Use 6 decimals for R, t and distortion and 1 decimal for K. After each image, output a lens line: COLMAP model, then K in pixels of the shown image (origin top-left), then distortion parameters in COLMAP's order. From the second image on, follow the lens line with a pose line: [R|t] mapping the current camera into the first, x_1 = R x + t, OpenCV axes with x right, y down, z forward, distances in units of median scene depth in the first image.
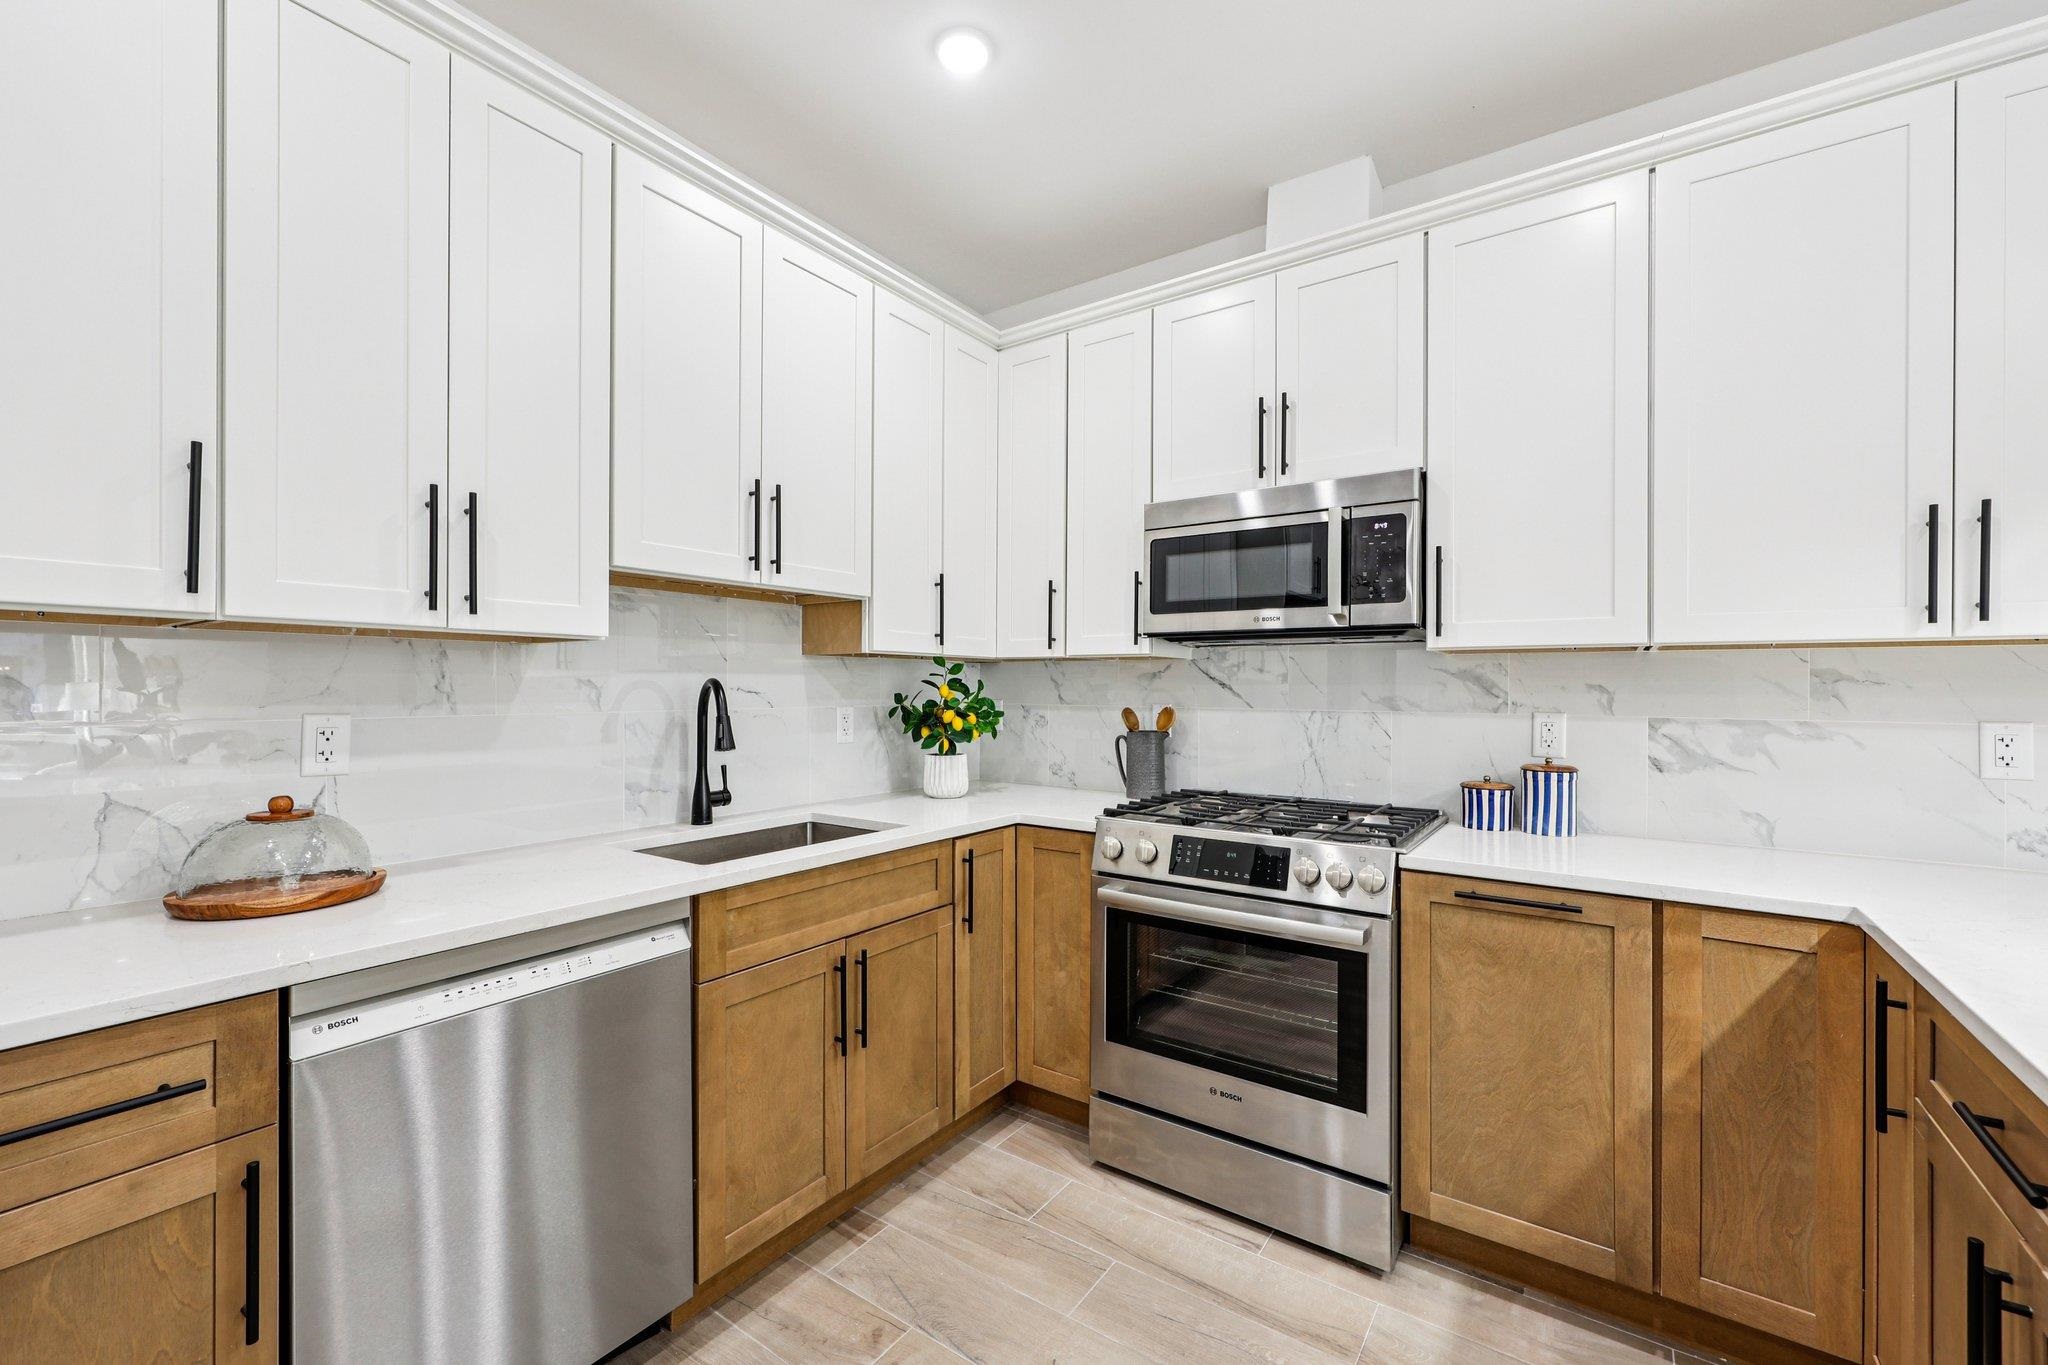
lens RADIAL K [[837.8, 0, 1037.6], [0, 837.8, 687.8], [0, 0, 1]] dist [-0.000575, 0.000881]
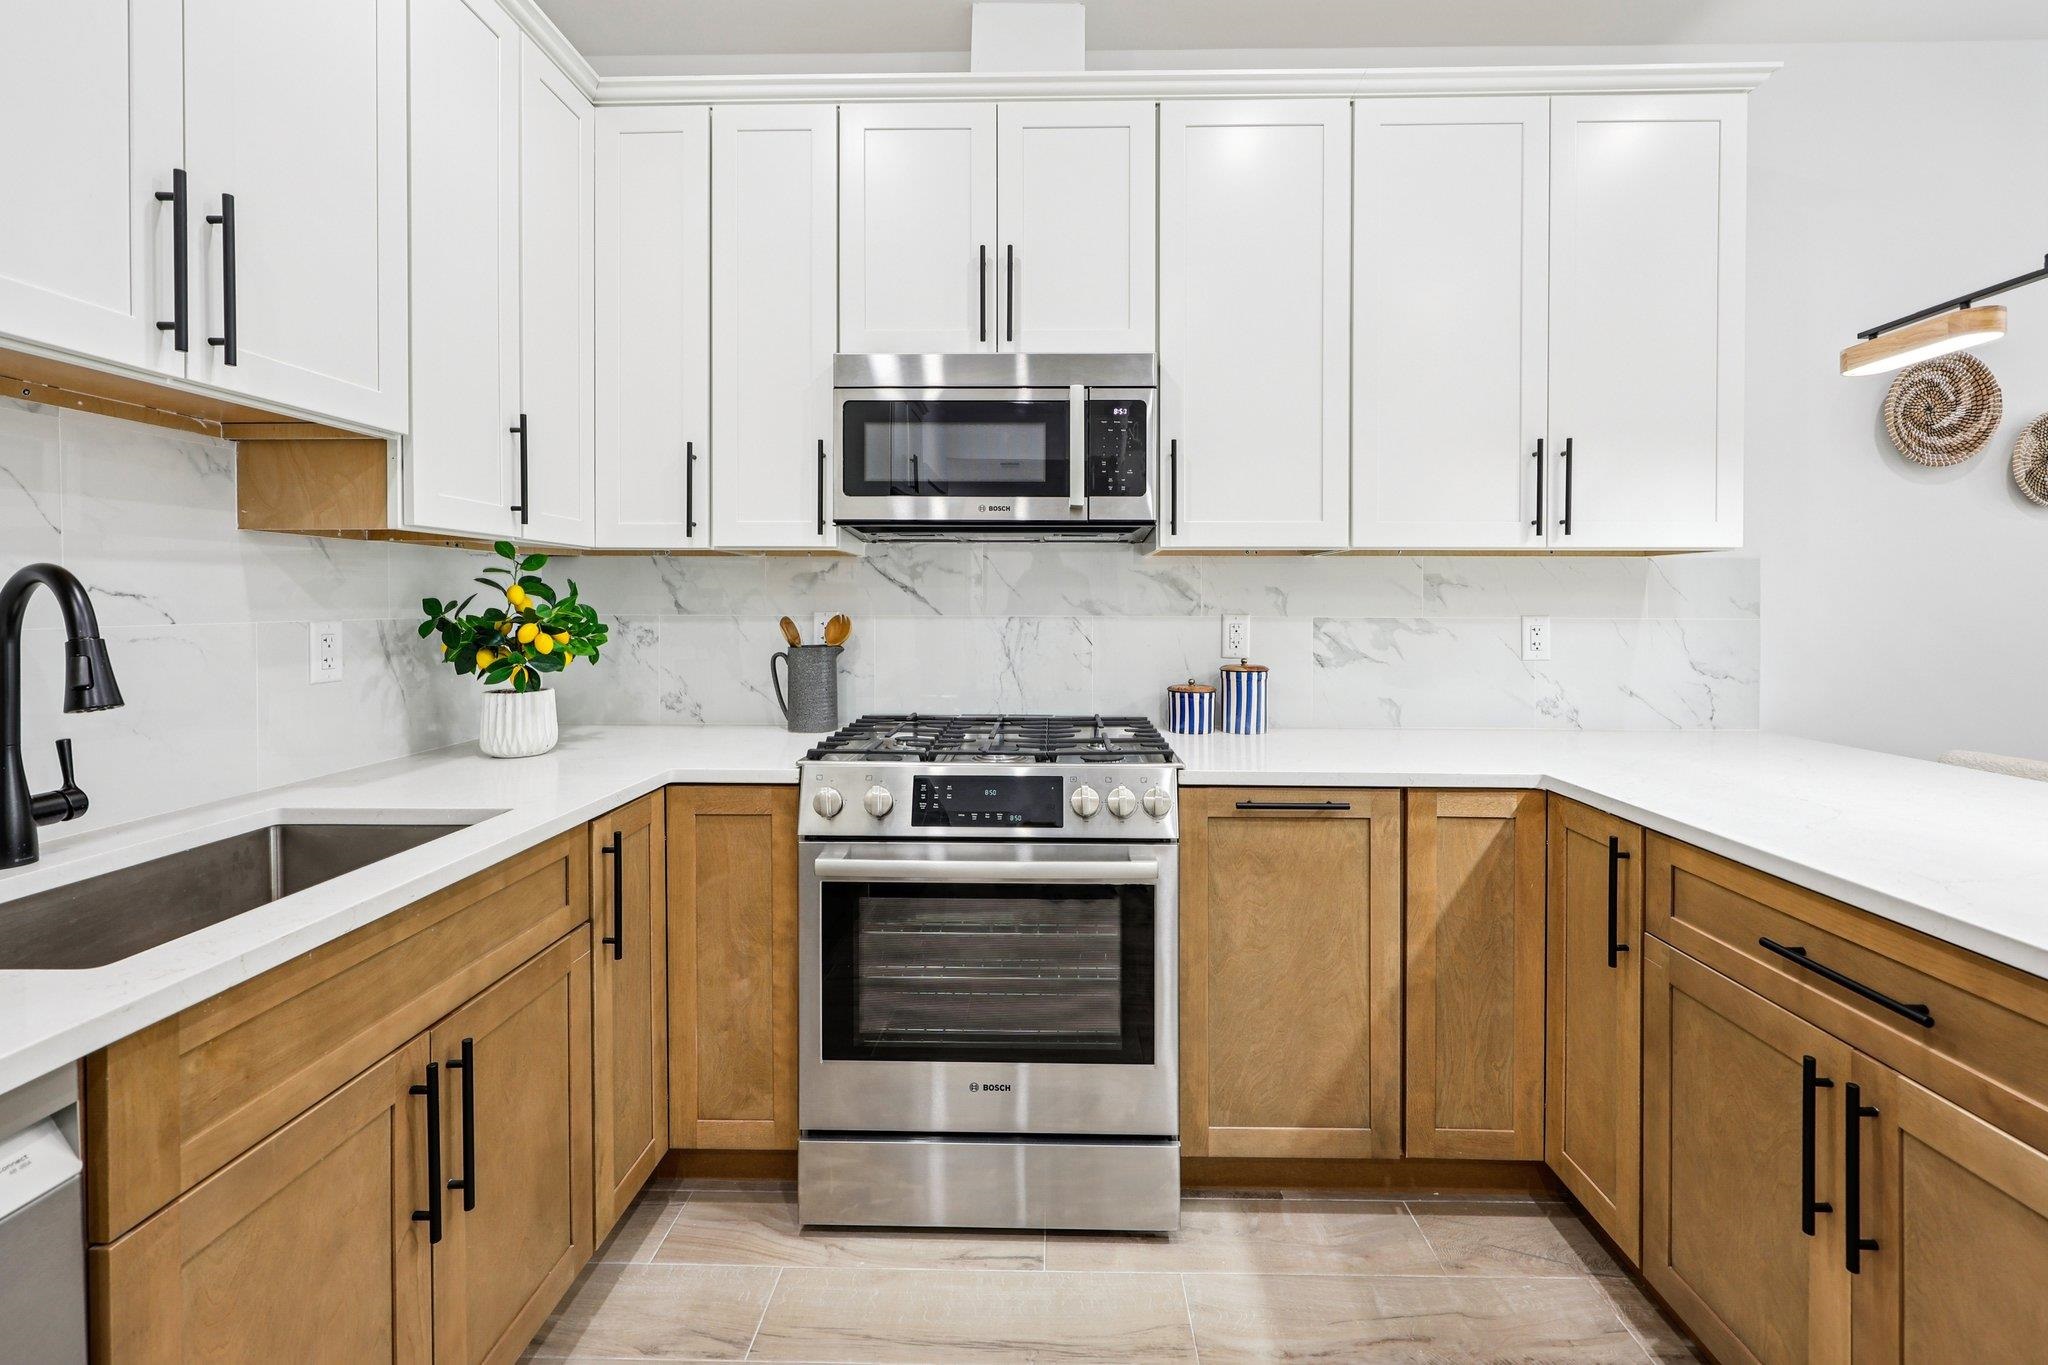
lens RADIAL K [[837.8, 0, 1024.5], [0, 837.8, 611.0], [0, 0, 1]] dist [-0.000575, 0.000881]
pose [[0.835925, -0.008848, 0.548772, -0.188076], [0.003335, 0.999933, 0.011042, 0.013889], [-0.548833, -0.007401, 0.835899, 0.299573]]
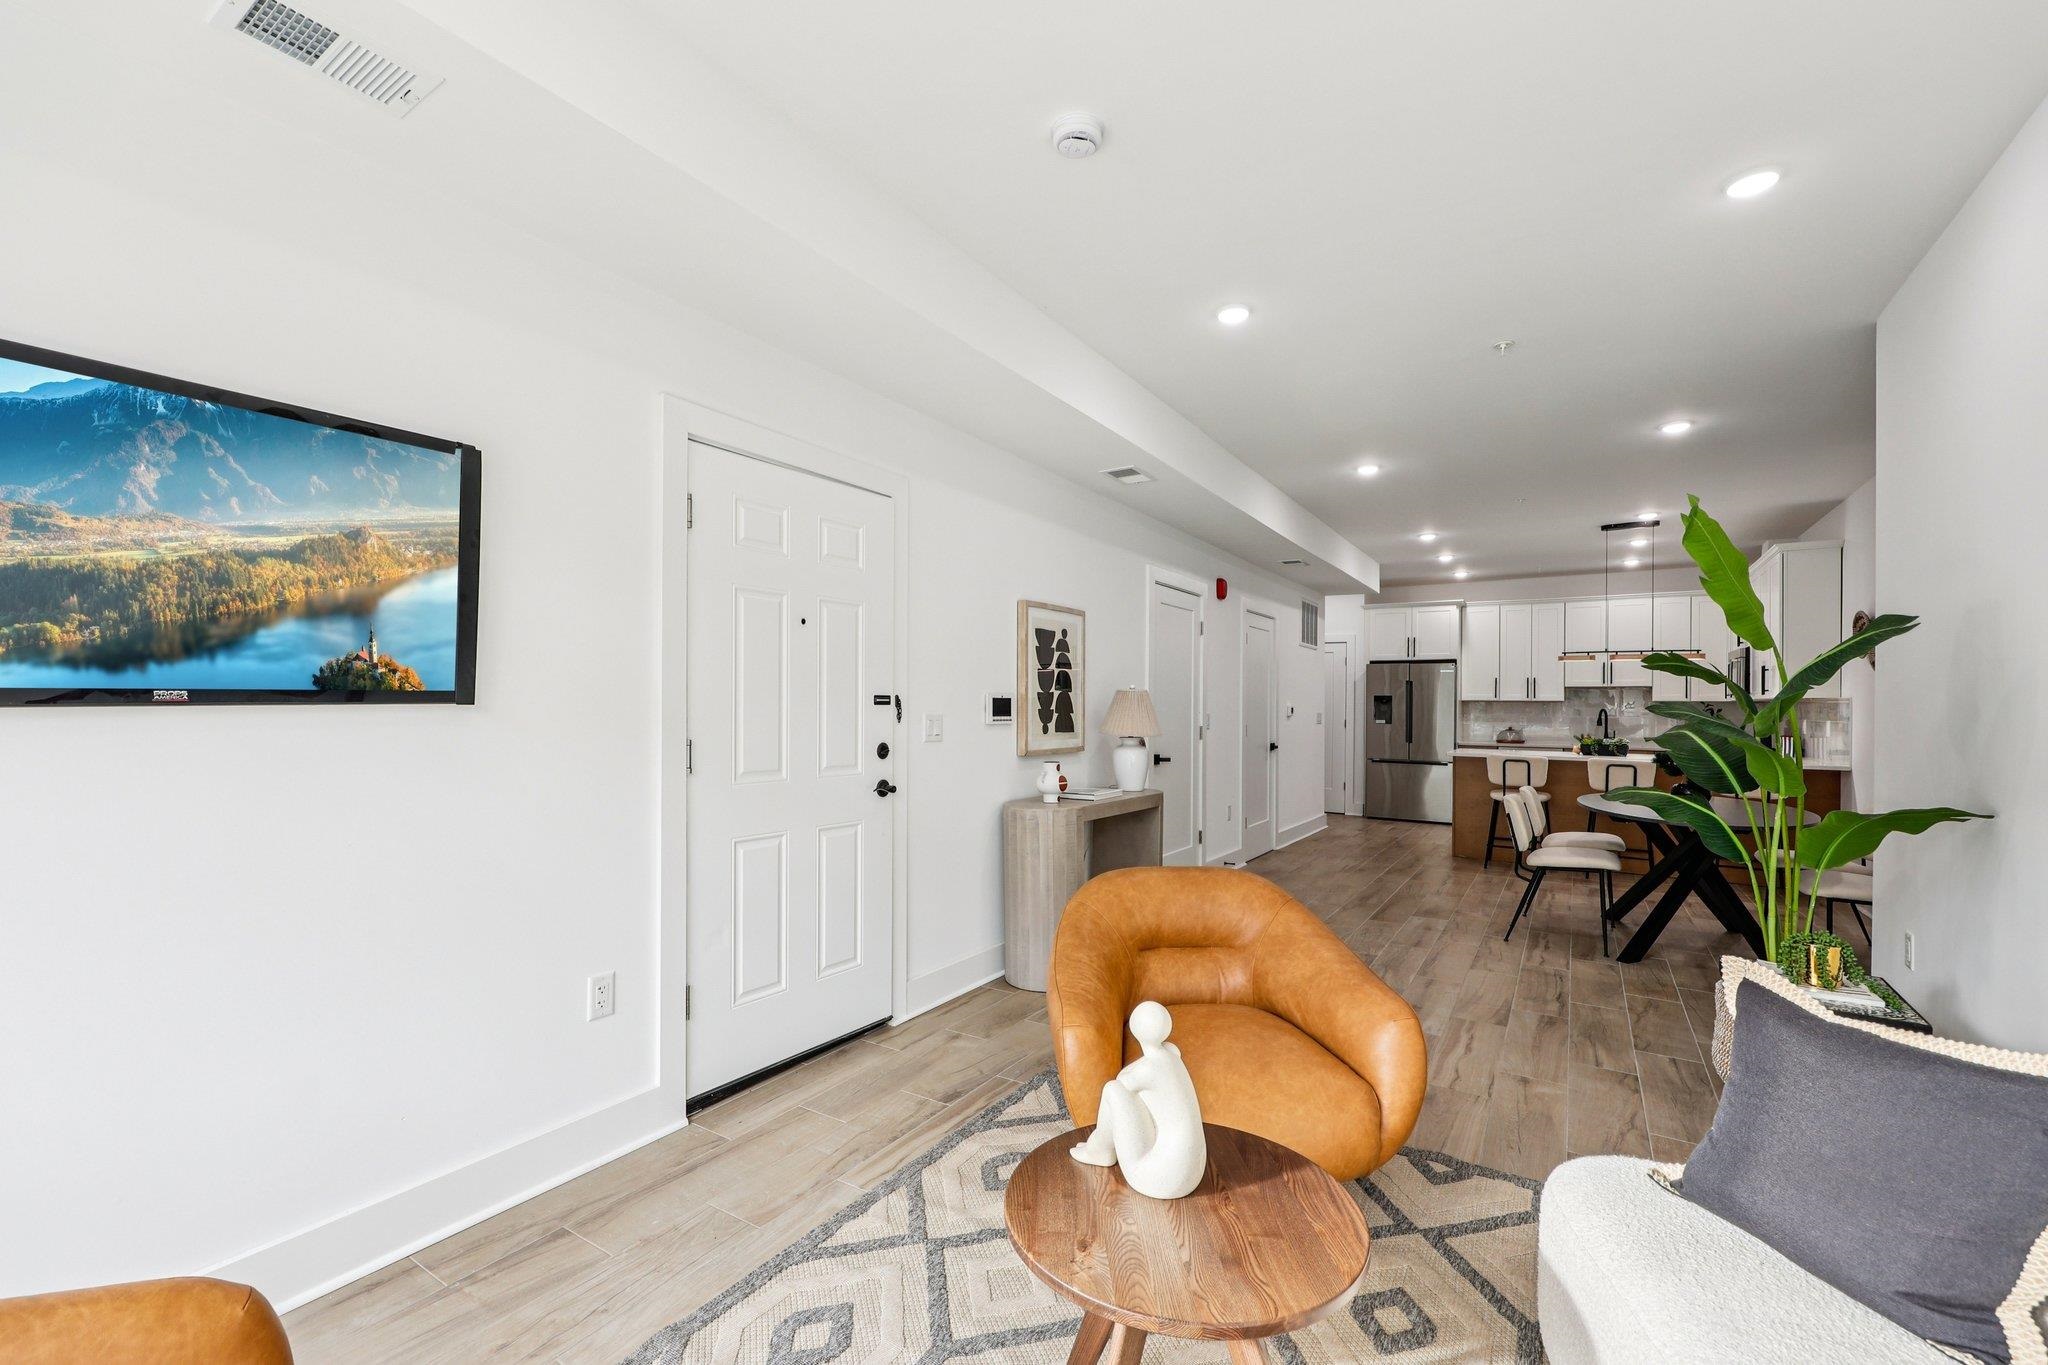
lens RADIAL K [[837.8, 0, 1023.3], [0, 837.8, 689.7], [0, 0, 1]] dist [-0.000575, 0.000881]
pose [[0.016432, -0.026782, -0.999506, 3.888577], [-0.011073, 0.999575, -0.026966, 0.038135], [0.999804, 0.011511, 0.016128, -2.033237]]
